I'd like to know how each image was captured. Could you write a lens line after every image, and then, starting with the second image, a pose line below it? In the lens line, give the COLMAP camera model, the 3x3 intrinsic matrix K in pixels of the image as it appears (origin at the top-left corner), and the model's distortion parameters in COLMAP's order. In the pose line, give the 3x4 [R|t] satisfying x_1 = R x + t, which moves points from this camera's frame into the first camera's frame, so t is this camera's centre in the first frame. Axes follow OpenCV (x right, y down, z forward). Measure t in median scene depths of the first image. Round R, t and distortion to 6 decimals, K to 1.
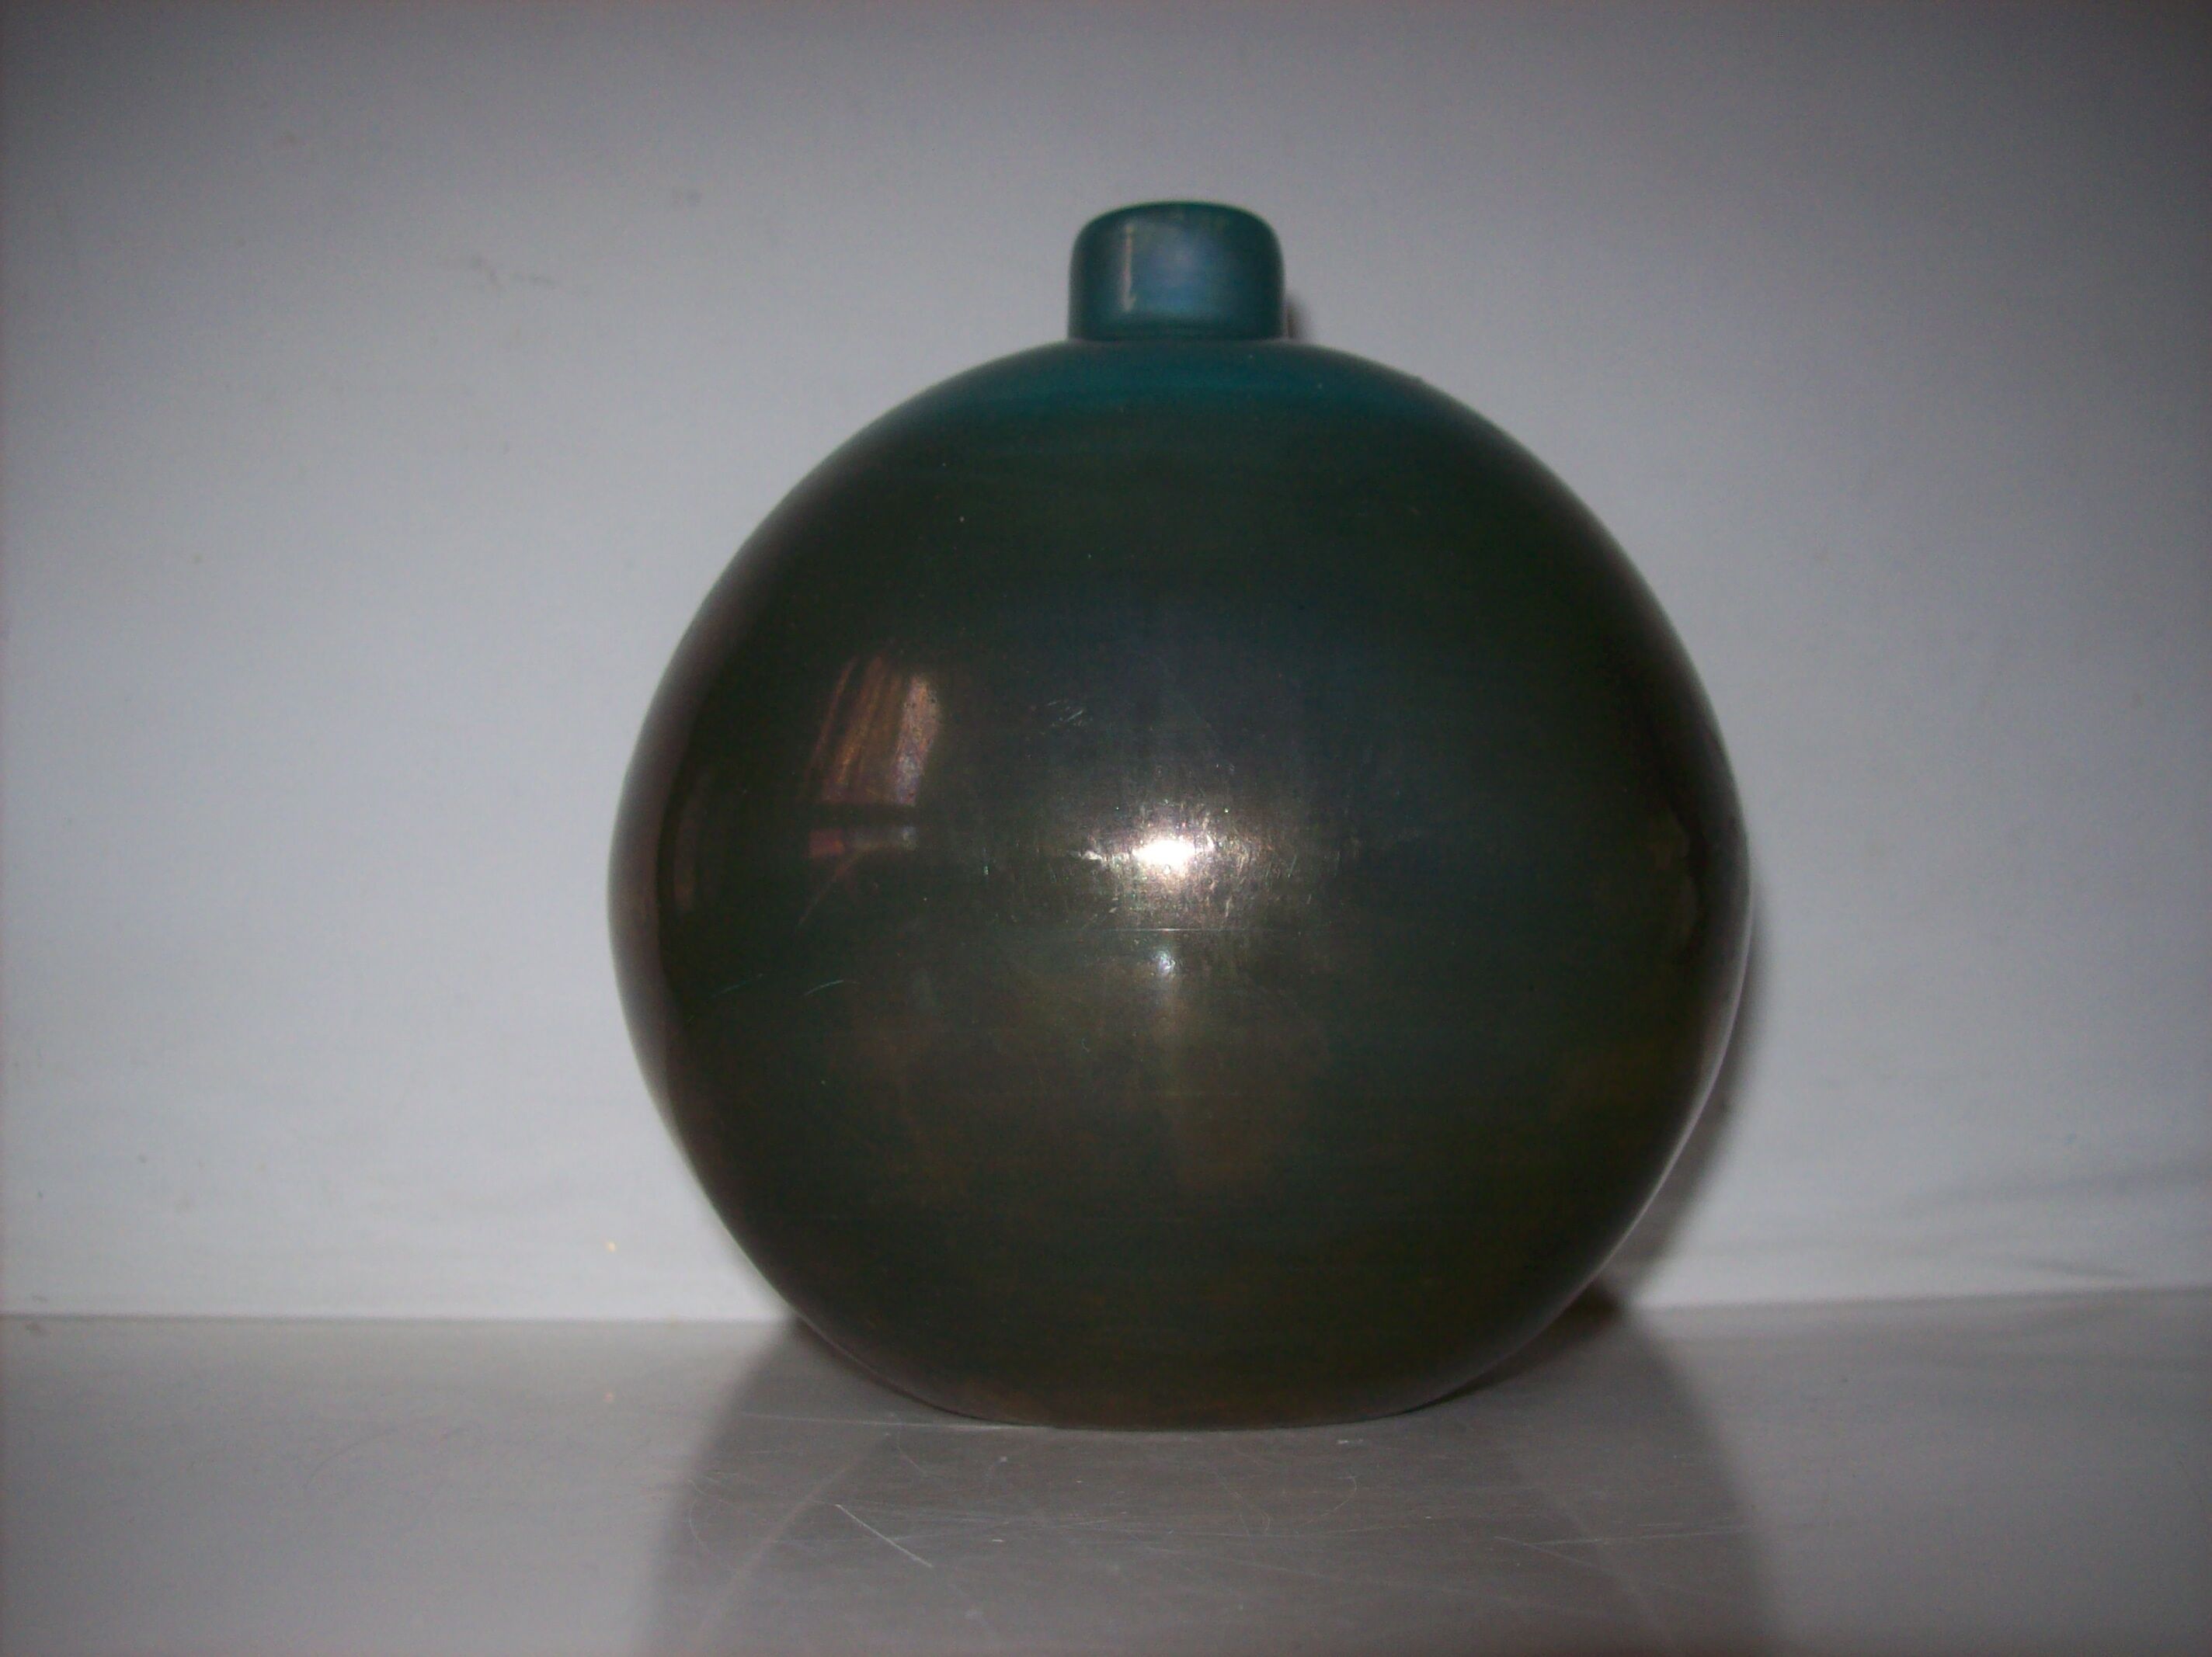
lens RADIAL K [[2318.9, 0, 1092.9], [0, 2318.9, 839.7], [0, 0, 1]] dist [-0.108363, 0.000000]
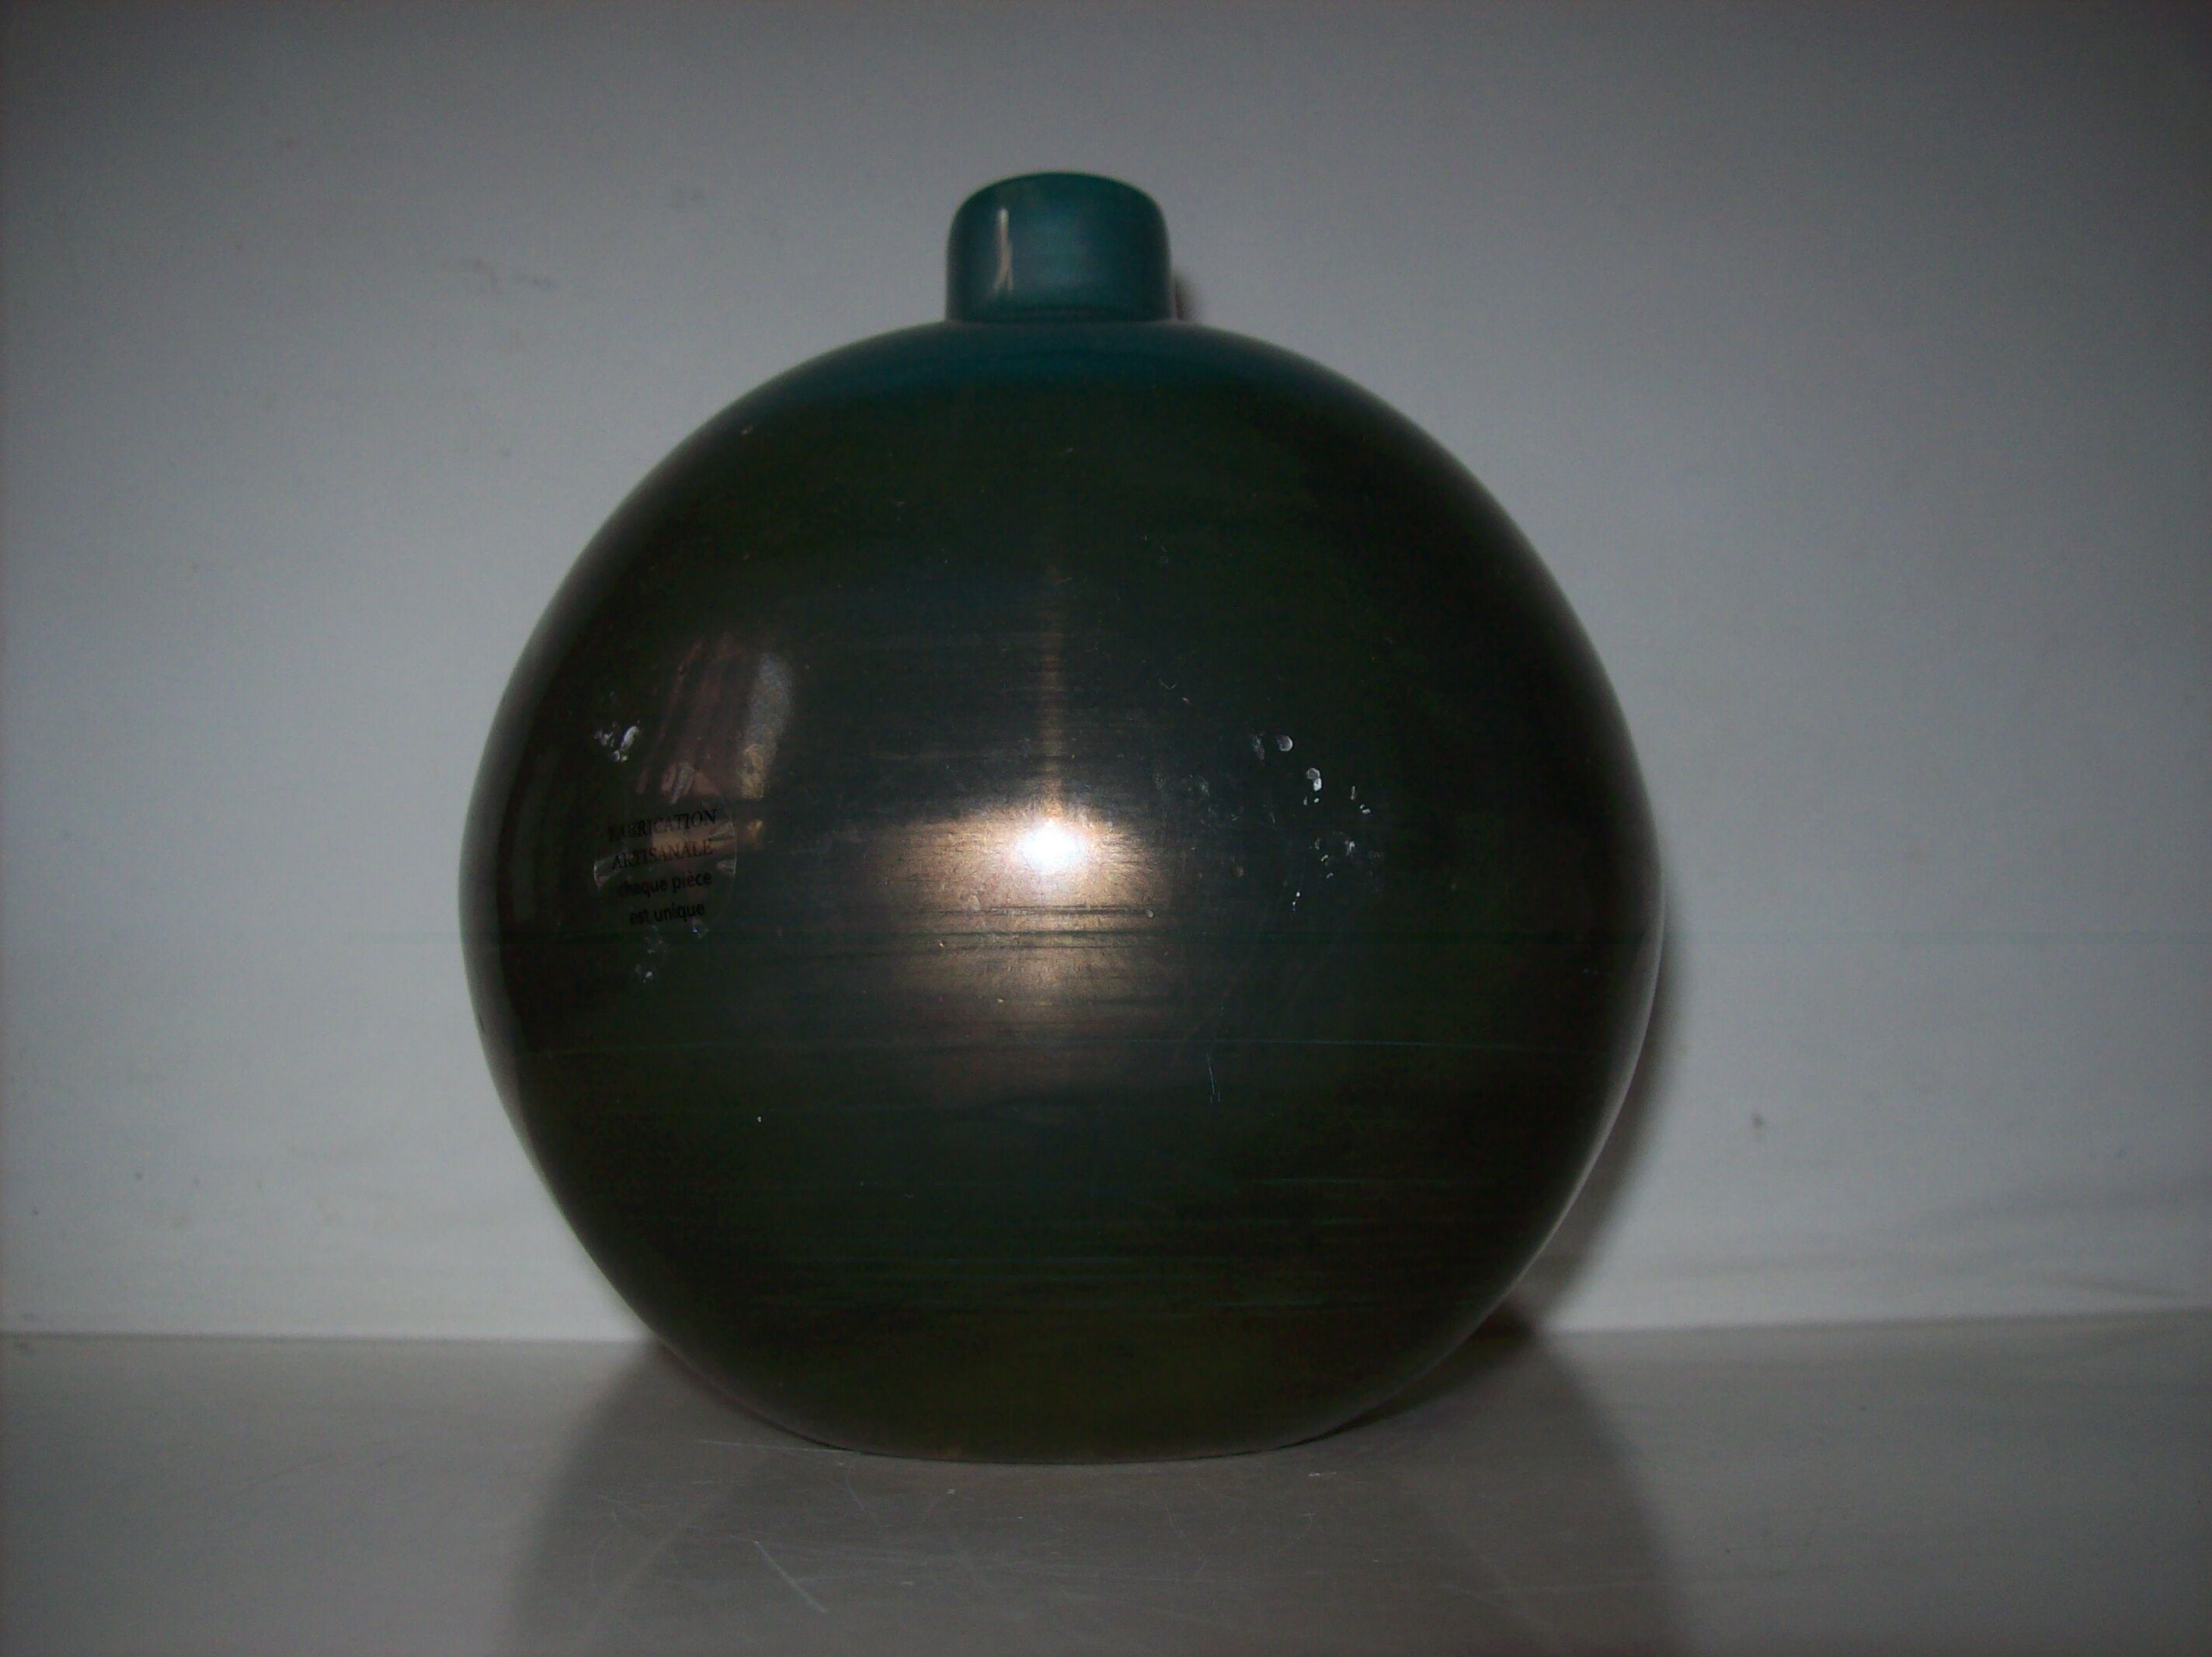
lens RADIAL K [[2318.9, 0, 1169.3], [0, 2318.9, 828.7], [0, 0, 1]] dist [-0.108363, 0.000000]
pose [[0.999682, -0.005324, -0.024635, 0.106721], [0.005040, 0.999920, -0.011590, 0.005883], [0.024695, 0.011462, 0.999629, 0.044766]]
